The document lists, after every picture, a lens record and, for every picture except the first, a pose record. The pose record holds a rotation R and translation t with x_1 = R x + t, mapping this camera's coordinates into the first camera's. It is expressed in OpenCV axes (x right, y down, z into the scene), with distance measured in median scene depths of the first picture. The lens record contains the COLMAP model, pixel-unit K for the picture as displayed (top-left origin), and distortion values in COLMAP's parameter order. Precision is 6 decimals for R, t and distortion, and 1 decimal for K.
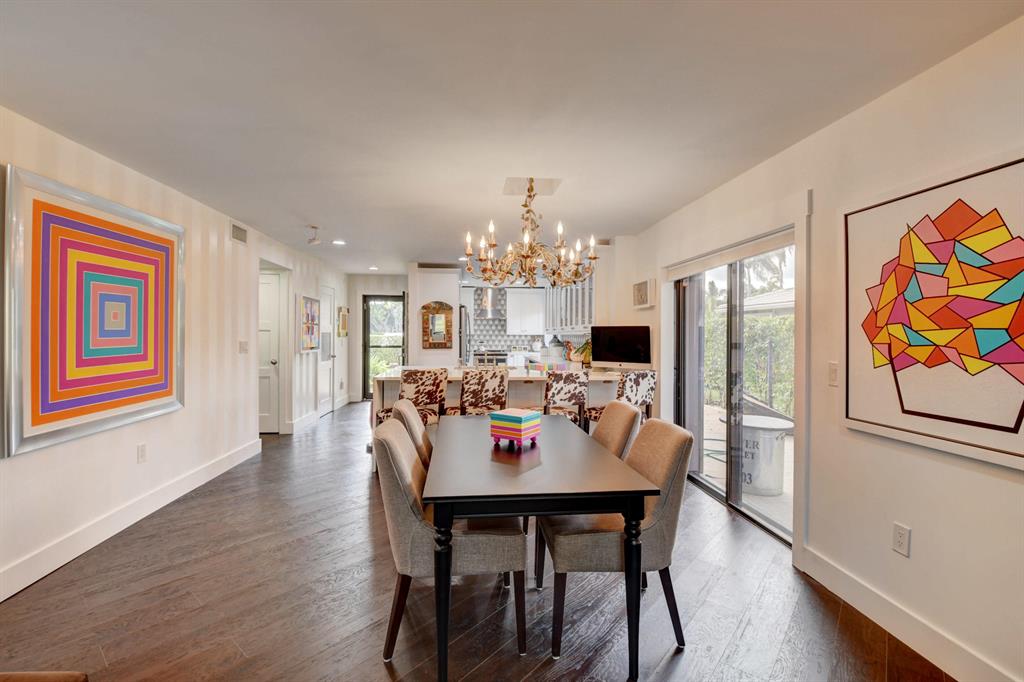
lens RADIAL K [[452.1, 0, 507.8], [0, 452.1, 336.9], [0, 0, 1]] dist [0.014307, -0.020683]
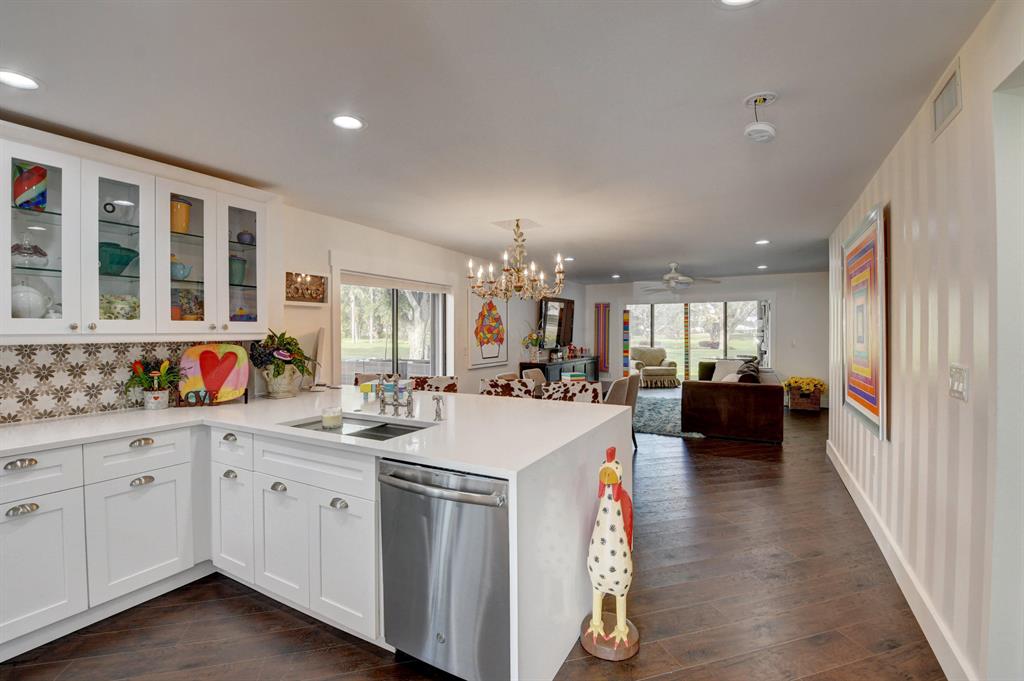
lens RADIAL K [[450.1, 0, 501.4], [0, 450.1, 334.6], [0, 0, 1]] dist [-0.001174, -0.000629]
pose [[-0.817030, -0.008962, 0.576526, -0.317612], [-0.000170, 0.999883, 0.015302, -0.016889], [-0.576596, 0.012404, -0.816935, 1.007677]]
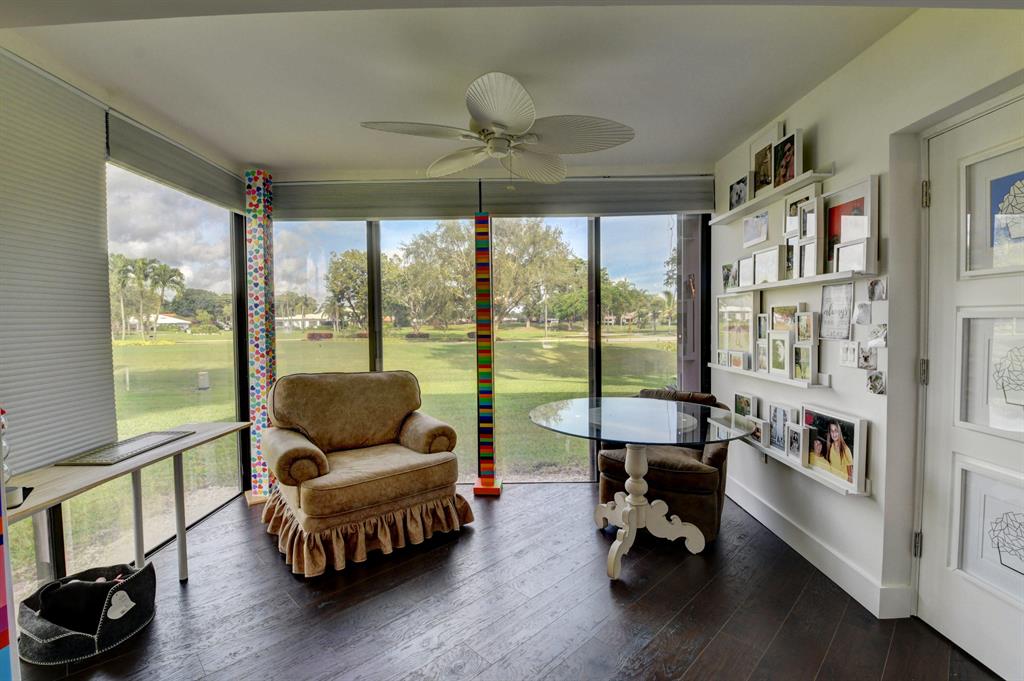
lens RADIAL K [[462.4, 0, 509.4], [0, 462.4, 336.1], [0, 0, 1]] dist [0.026212, -0.041278]
pose [[-0.994537, 0.001691, 0.104372, 0.012630], [0.005693, 0.999259, 0.038055, 0.003167], [-0.104230, 0.038441, -0.993810, -0.288460]]
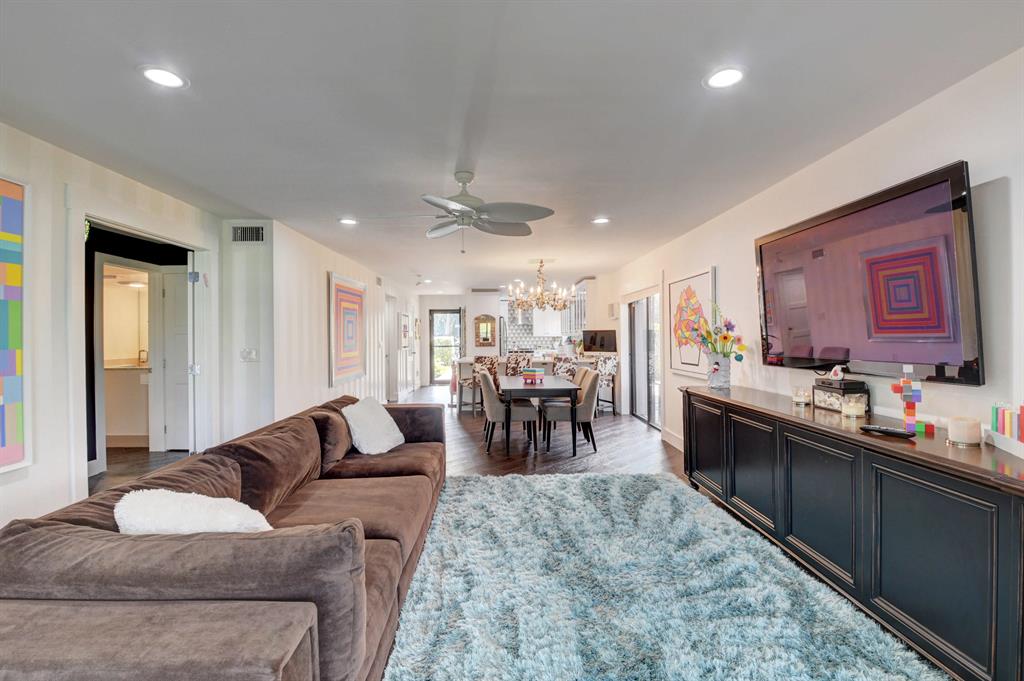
lens RADIAL K [[450.1, 0, 501.4], [0, 450.1, 334.6], [0, 0, 1]] dist [-0.001174, -0.000629]
pose [[0.996767, -0.014016, -0.079120, 0.013126], [0.013163, 0.999850, -0.011288, 0.004497], [0.079266, 0.010210, 0.996801, -0.465498]]
